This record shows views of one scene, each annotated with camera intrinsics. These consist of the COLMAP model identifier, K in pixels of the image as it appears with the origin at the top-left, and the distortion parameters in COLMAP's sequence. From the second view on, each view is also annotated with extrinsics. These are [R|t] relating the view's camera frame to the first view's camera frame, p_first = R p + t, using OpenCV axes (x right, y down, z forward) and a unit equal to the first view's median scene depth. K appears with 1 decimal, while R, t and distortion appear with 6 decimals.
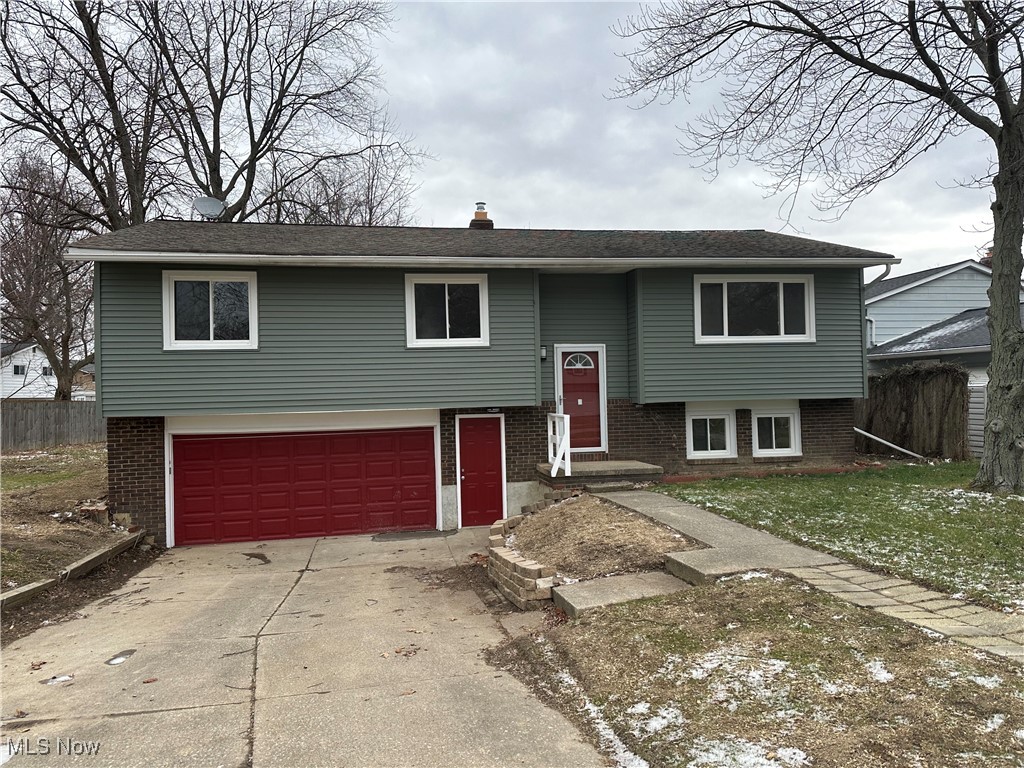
lens RADIAL K [[707.8, 0, 508.1], [0, 707.8, 384.1], [0, 0, 1]] dist [0.058483, -0.059077]
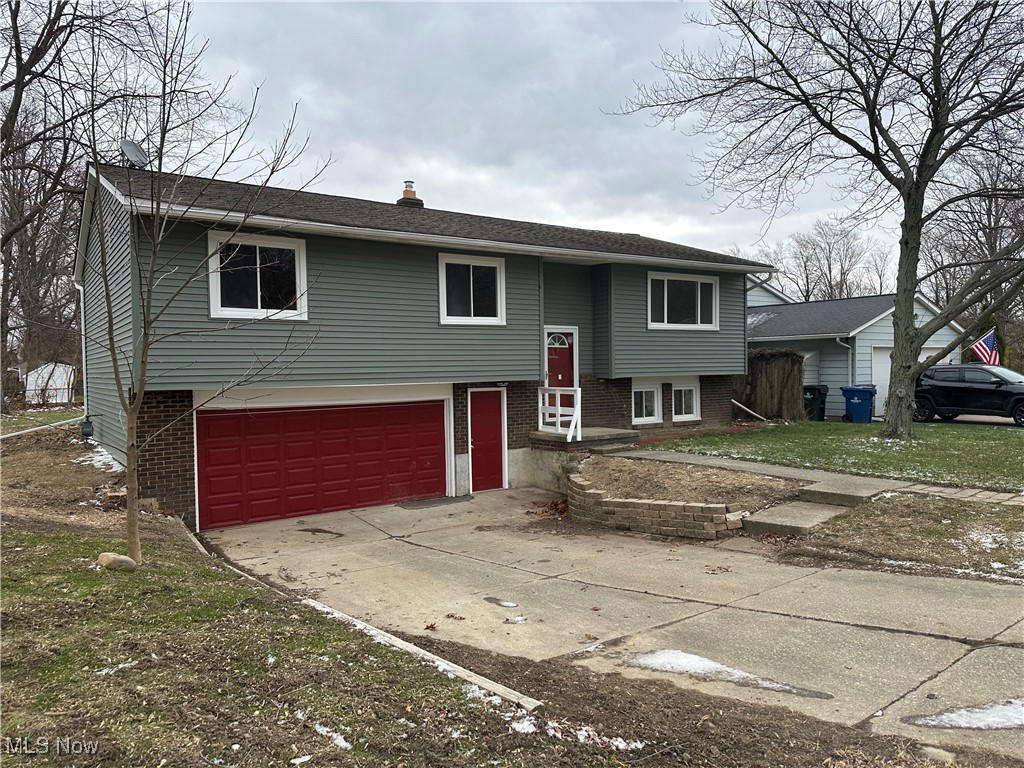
lens RADIAL K [[707.8, 0, 505.1], [0, 707.8, 388.3], [0, 0, 1]] dist [0.058483, -0.059077]
pose [[0.908163, -0.002458, 0.418609, -0.466632], [-0.013355, 0.999304, 0.034842, 0.005397], [-0.418403, -0.037233, 0.907498, 0.006485]]
